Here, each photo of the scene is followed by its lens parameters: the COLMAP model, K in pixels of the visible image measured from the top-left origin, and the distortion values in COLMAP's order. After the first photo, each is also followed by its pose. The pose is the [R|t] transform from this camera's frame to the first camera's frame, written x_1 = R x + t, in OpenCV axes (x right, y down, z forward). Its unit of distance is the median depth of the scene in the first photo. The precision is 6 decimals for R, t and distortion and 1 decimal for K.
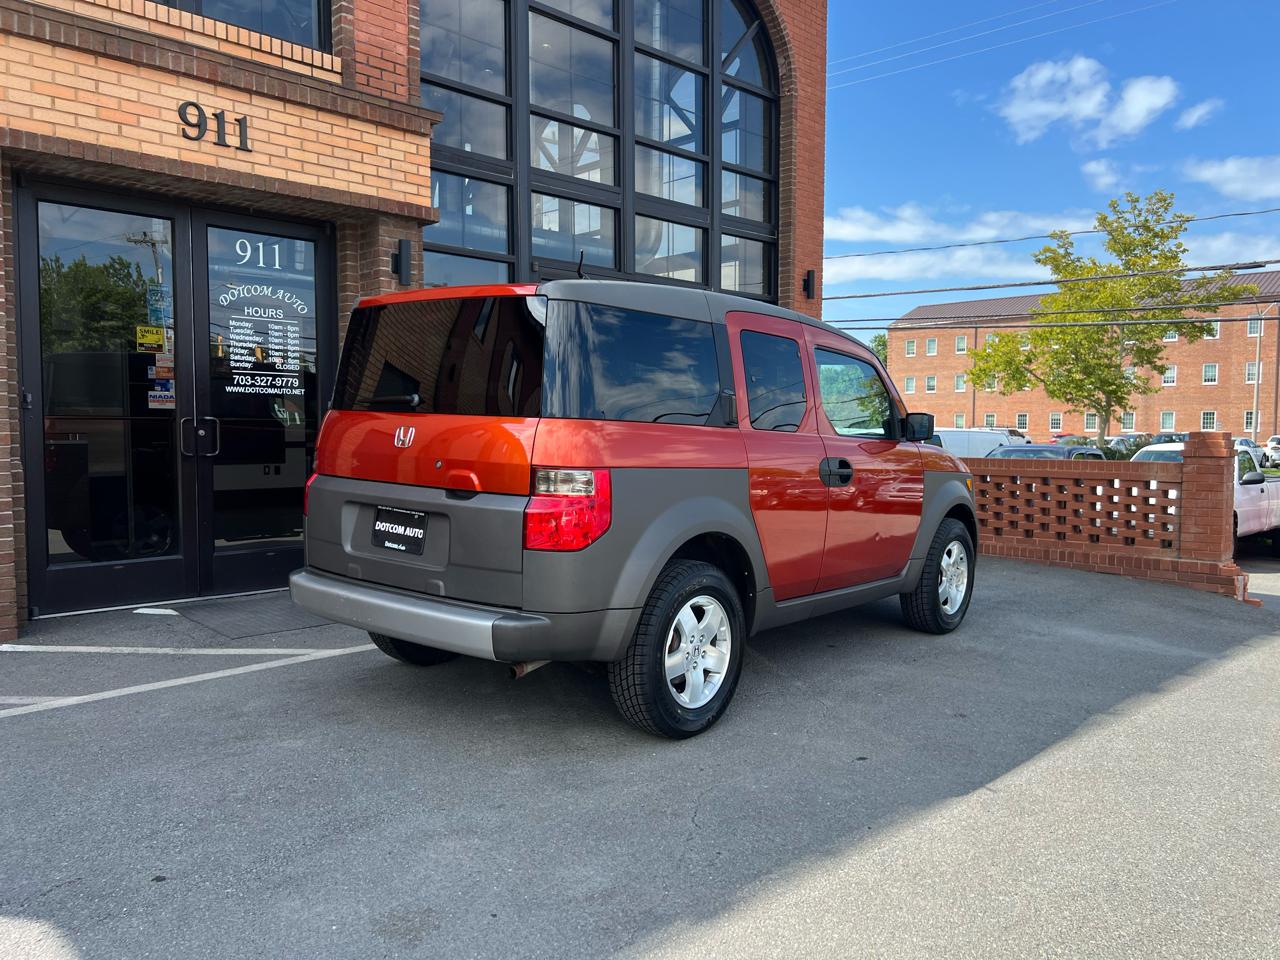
lens RADIAL K [[966.0, 0, 635.1], [0, 966.0, 476.5], [0, 0, 1]] dist [0.045991, -0.049194]
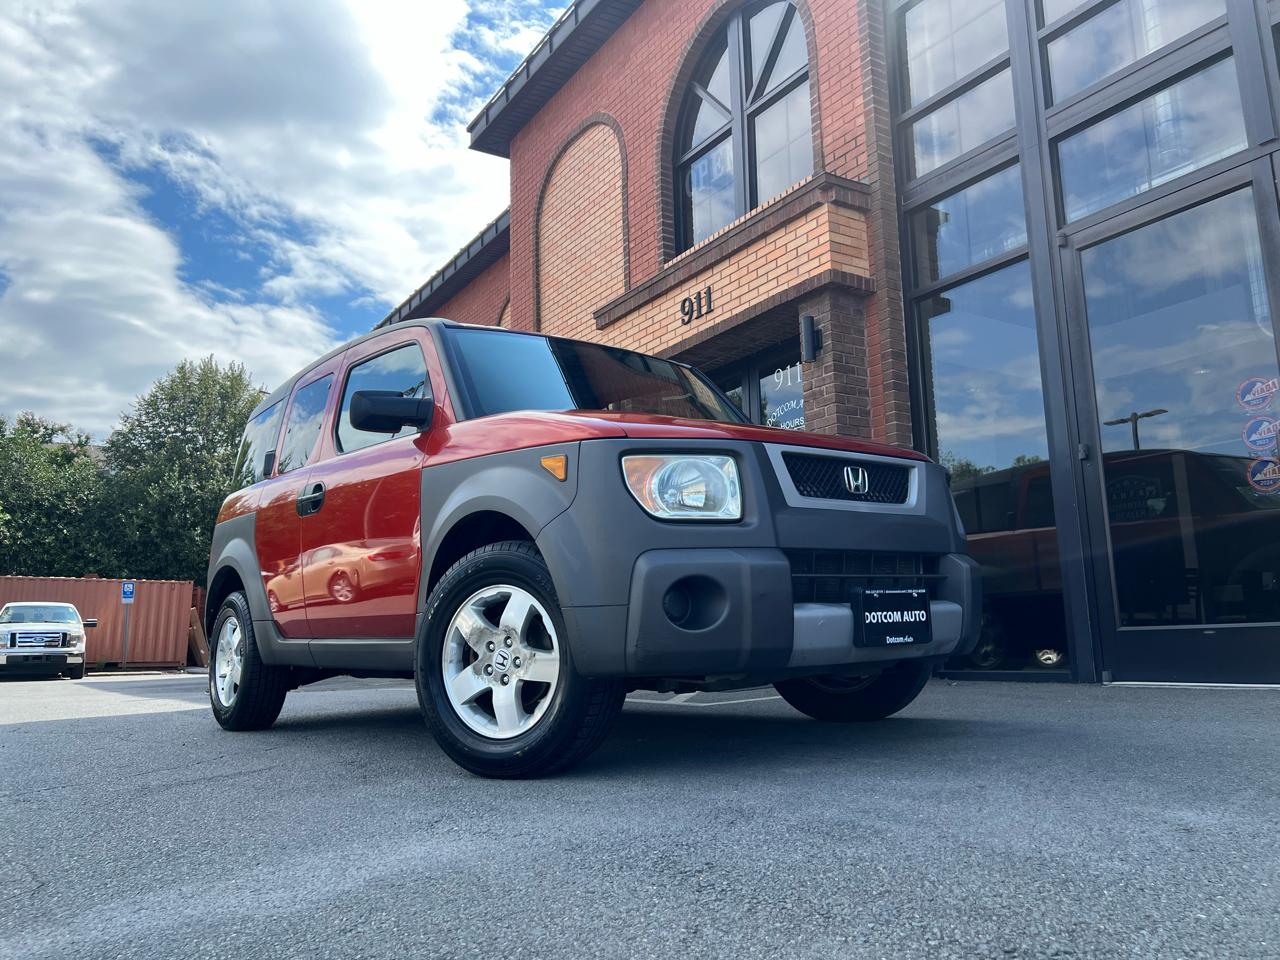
lens RADIAL K [[966.0, 0, 647.6], [0, 966.0, 471.8], [0, 0, 1]] dist [0.045991, -0.049194]
pose [[-0.198528, -0.174766, -0.964388, 0.736854], [-0.026895, 0.984574, -0.172888, 0.085376], [0.979726, -0.008386, -0.200166, 1.079312]]
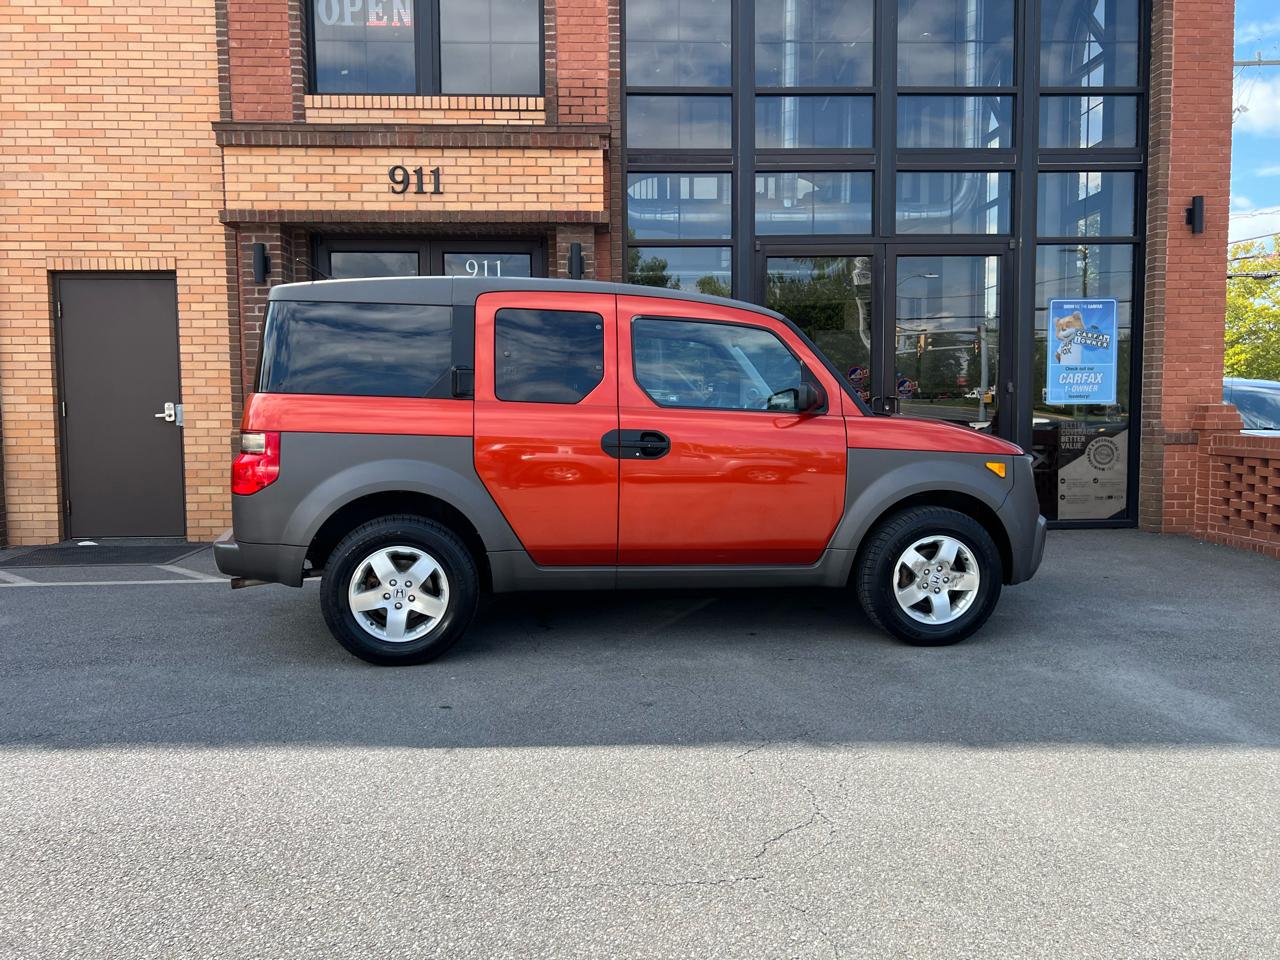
lens RADIAL K [[966.0, 0, 636.6], [0, 966.0, 467.8], [0, 0, 1]] dist [0.045991, -0.049194]
pose [[0.736897, 0.033430, -0.675177, 0.633402], [-0.026958, 0.999435, 0.020063, -0.000252], [0.675467, 0.003417, 0.737382, 0.203752]]
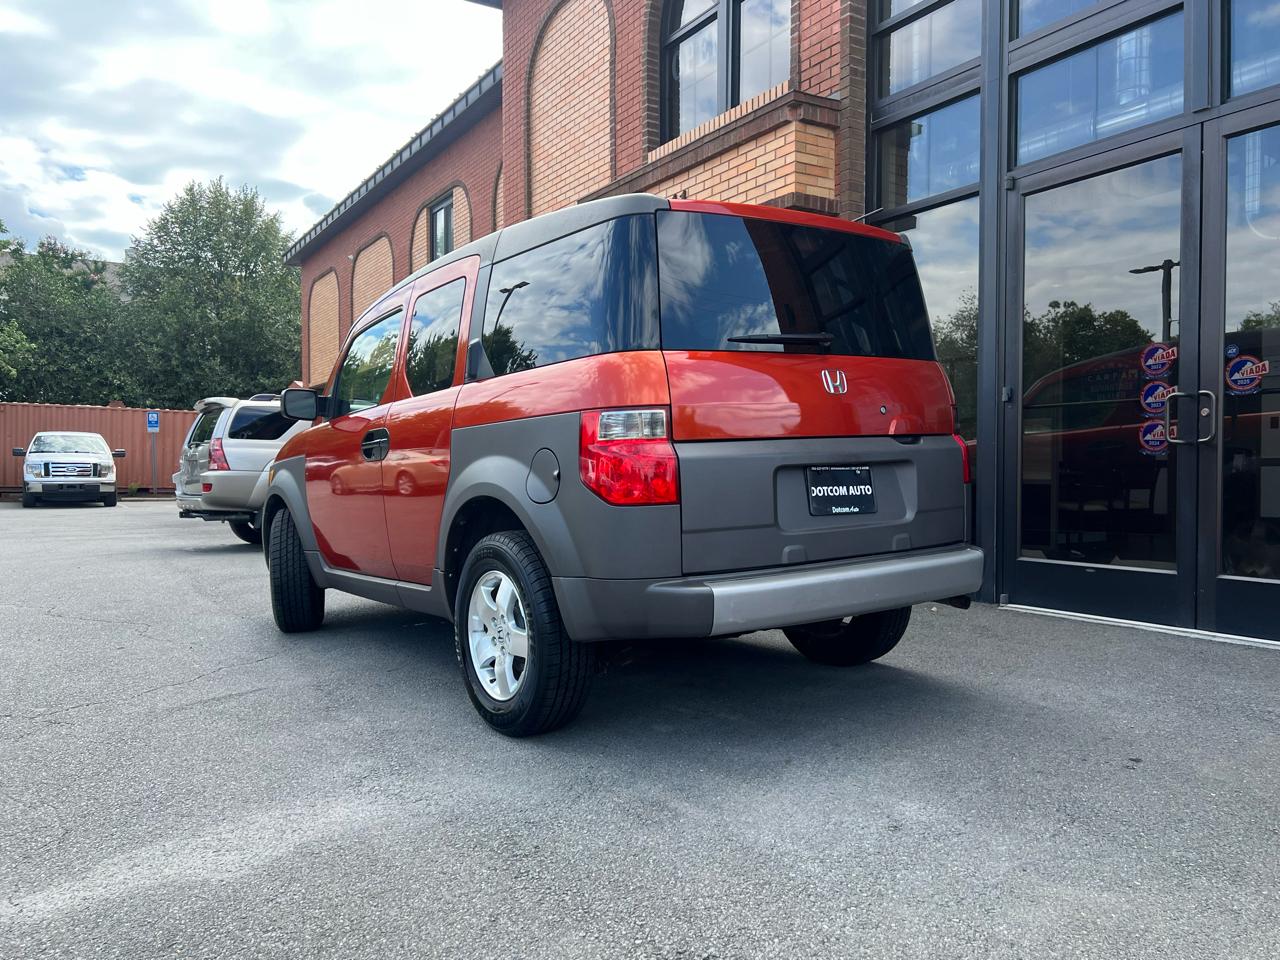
lens RADIAL K [[966.0, 0, 653.1], [0, 966.0, 490.7], [0, 0, 1]] dist [0.045991, -0.049194]
pose [[-0.214403, 0.017312, -0.976592, 0.807384], [-0.051417, 0.998257, 0.028985, -0.005072], [0.975391, 0.056428, -0.213139, 1.156202]]
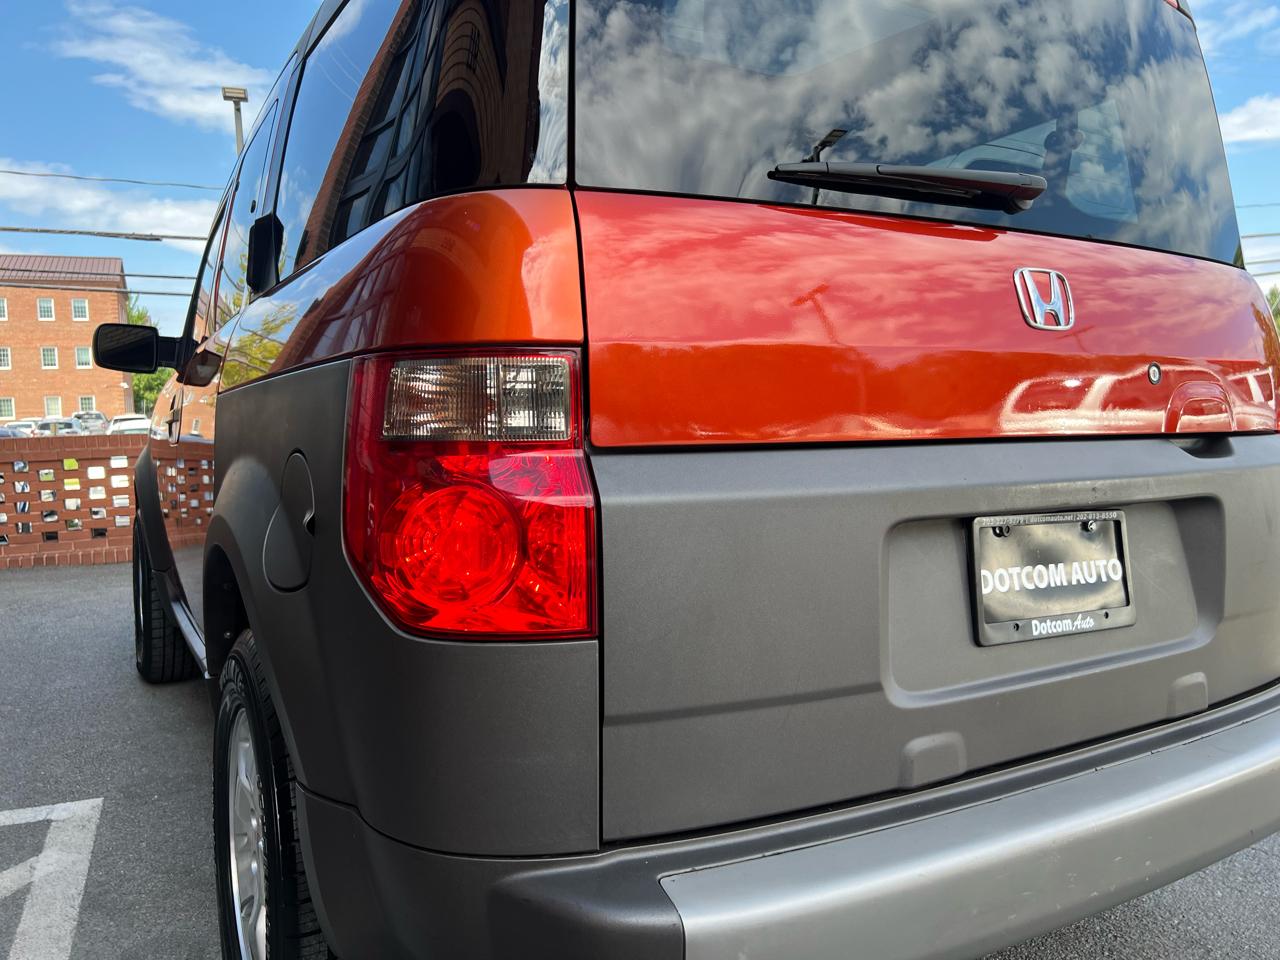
lens RADIAL K [[966.0, 0, 638.8], [0, 966.0, 483.9], [0, 0, 1]] dist [0.045991, -0.049194]
pose [[-0.316672, 0.035045, -0.947887, 0.513321], [-0.070316, 0.995700, 0.060304, -0.019993], [0.945925, 0.085749, -0.312847, 1.124954]]
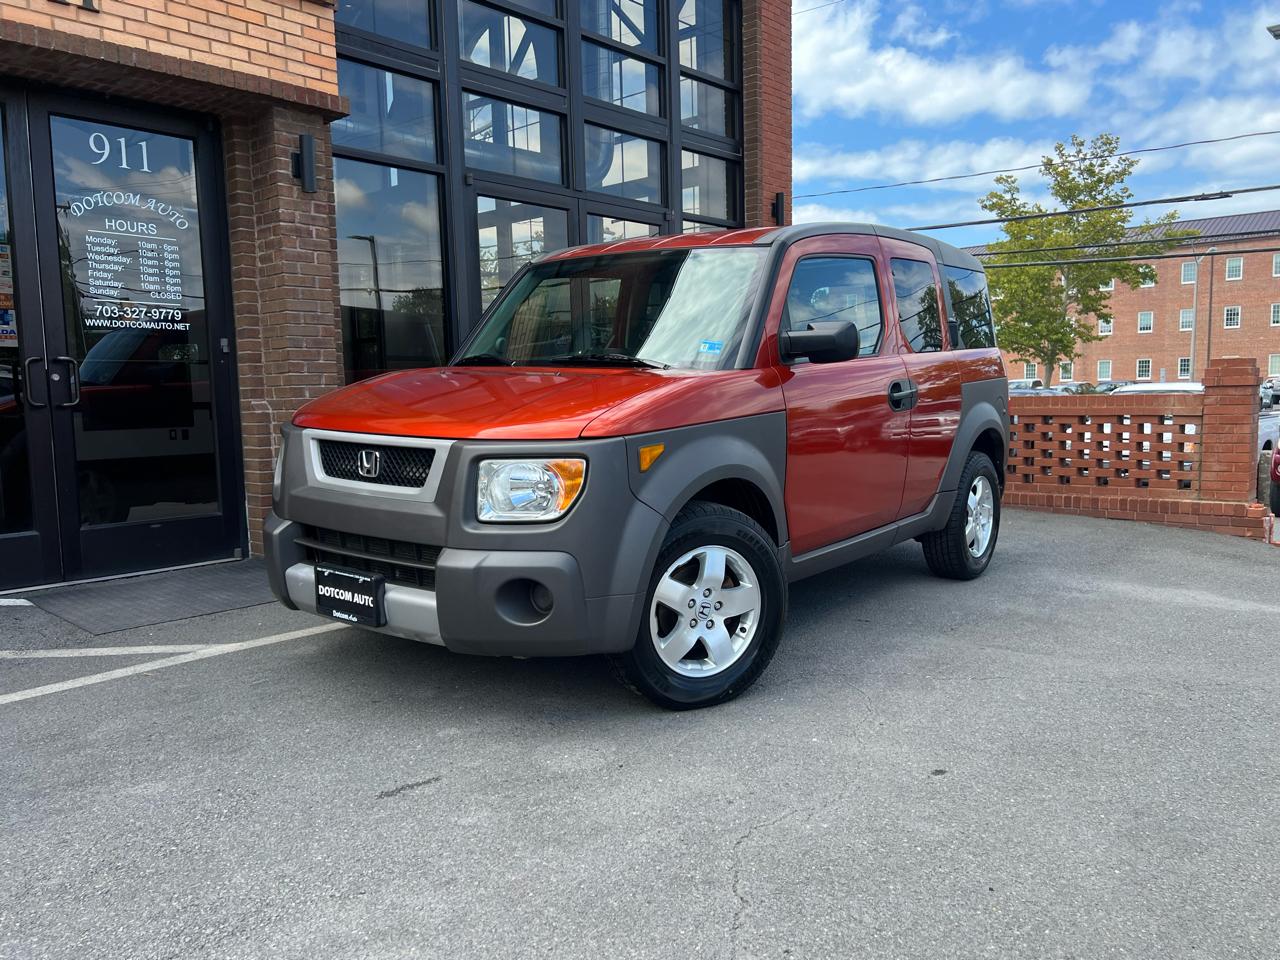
lens RADIAL K [[966.0, 0, 636.1], [0, 966.0, 487.5], [0, 0, 1]] dist [0.045991, -0.049194]
pose [[0.997813, -0.029376, 0.059220, -0.020298], [0.026453, 0.998421, 0.049558, 0.017611], [-0.060582, -0.047883, 0.997014, 0.164335]]
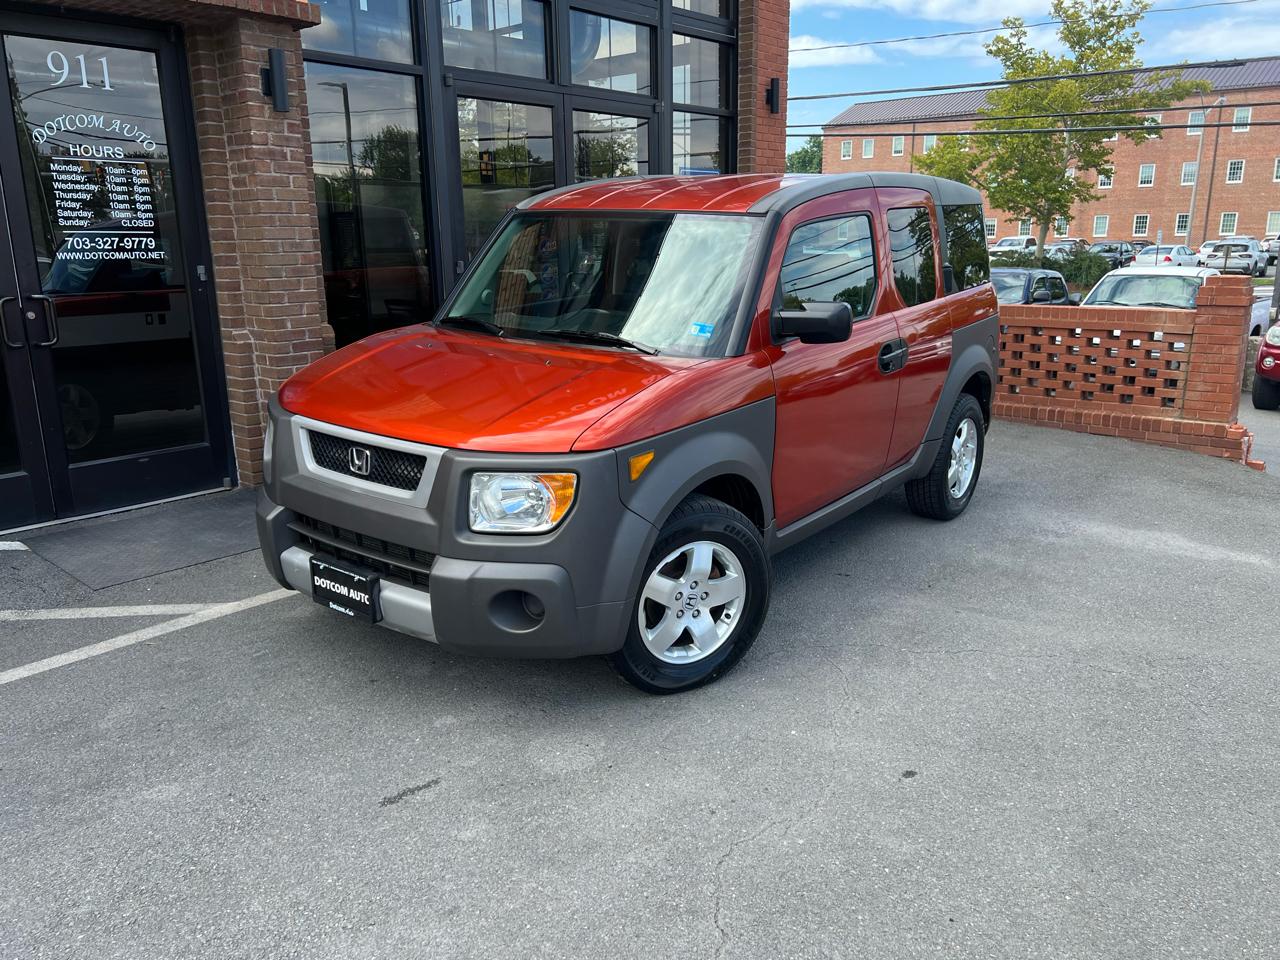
lens RADIAL K [[966.0, 0, 630.8], [0, 966.0, 483.9], [0, 0, 1]] dist [0.045991, -0.049194]
pose [[0.997302, -0.031623, 0.066247, -0.021391], [0.017844, 0.979820, 0.199083, -0.058527], [-0.071205, -0.197364, 0.977741, 0.168306]]
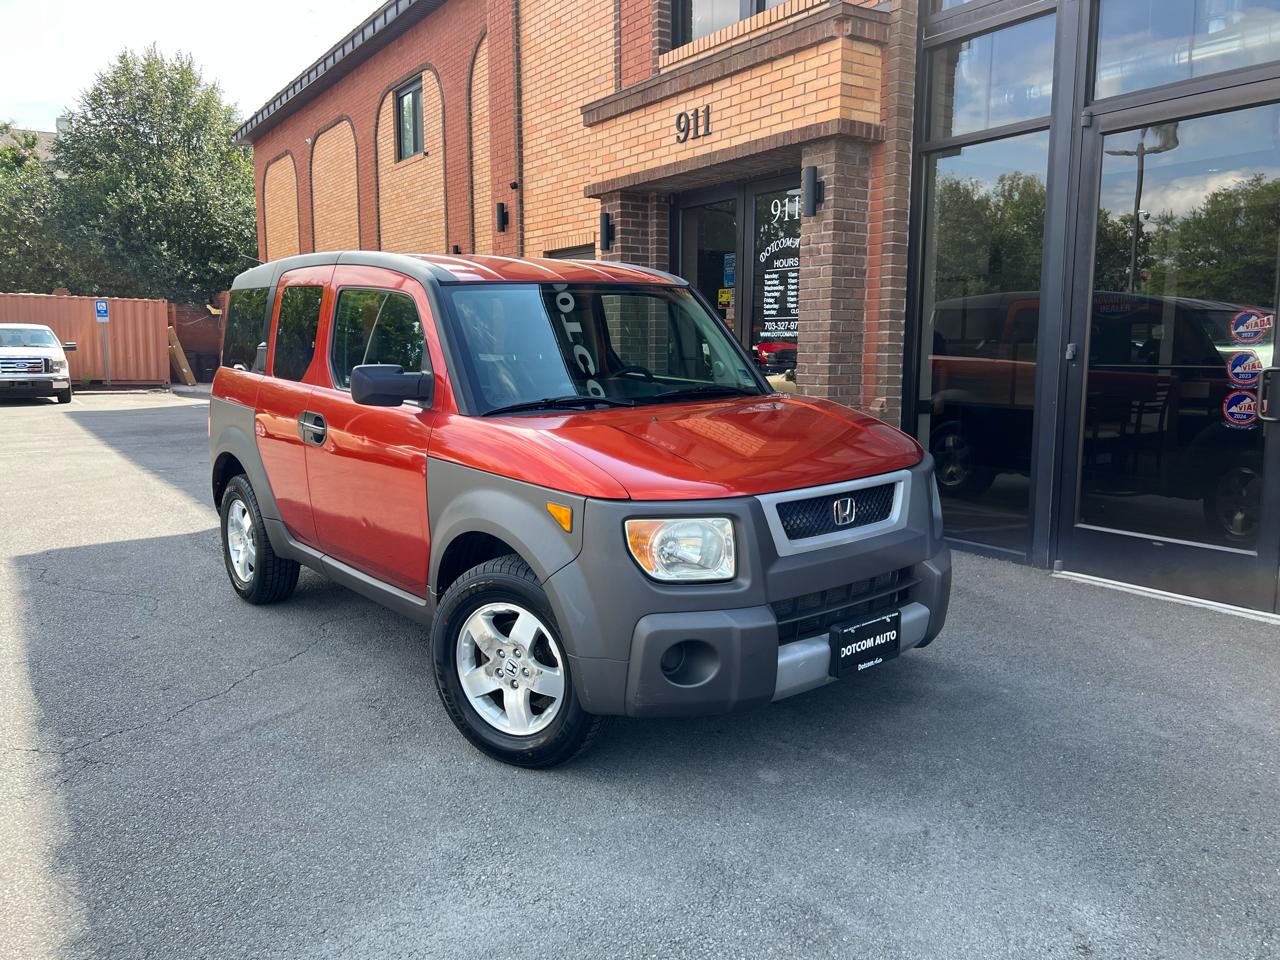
lens RADIAL K [[966.0, 0, 641.6], [0, 966.0, 469.9], [0, 0, 1]] dist [0.045991, -0.049194]
pose [[-0.180790, 0.120444, -0.976119, 0.762986], [-0.052661, 0.989864, 0.131894, -0.073895], [0.982111, 0.075248, -0.172615, 1.066417]]
